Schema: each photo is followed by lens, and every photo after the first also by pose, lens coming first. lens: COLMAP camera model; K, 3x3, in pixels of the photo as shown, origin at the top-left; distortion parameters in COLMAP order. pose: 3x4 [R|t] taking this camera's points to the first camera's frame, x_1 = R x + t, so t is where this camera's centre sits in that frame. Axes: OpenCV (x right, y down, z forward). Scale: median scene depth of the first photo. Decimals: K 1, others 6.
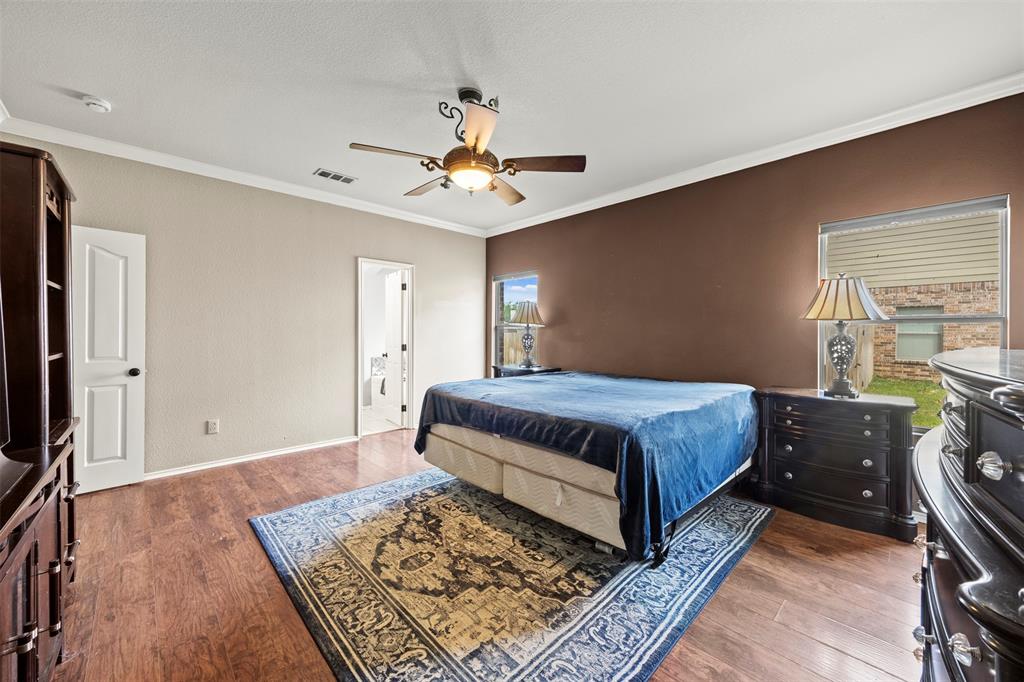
lens RADIAL K [[393.0, 0, 516.2], [0, 393.0, 339.4], [0, 0, 1]] dist [-0.002444, 0.000230]
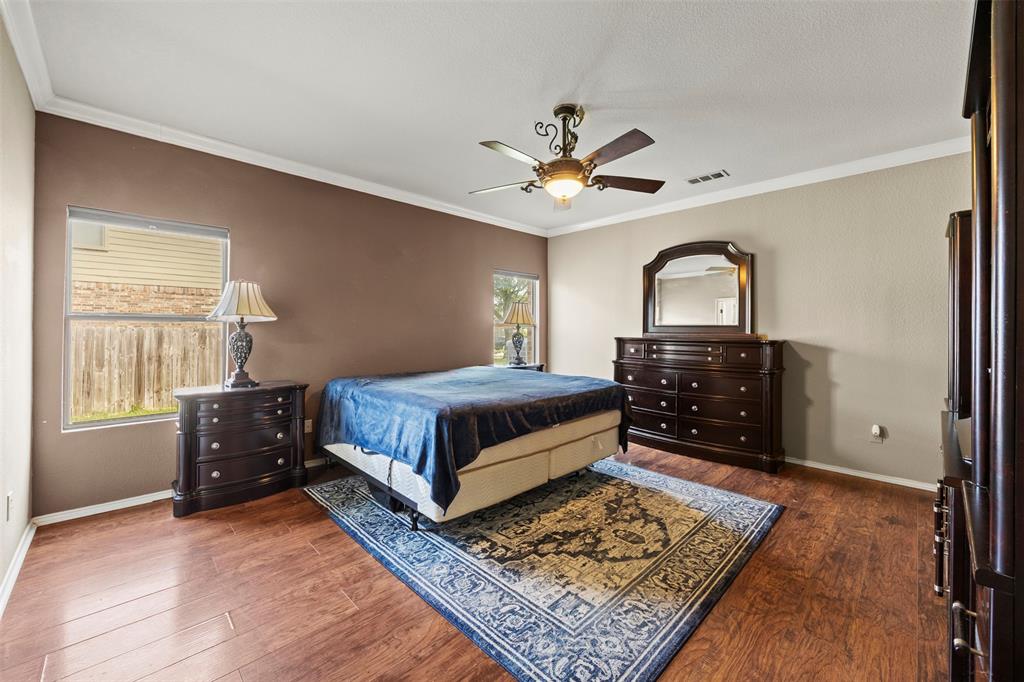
lens RADIAL K [[393.0, 0, 513.2], [0, 393.0, 330.9], [0, 0, 1]] dist [-0.002444, 0.000230]
pose [[-0.003371, -0.005640, 0.999978, -1.286133], [0.012614, 0.999904, 0.005682, -0.032291], [-0.999915, 0.012633, -0.003299, 1.244782]]
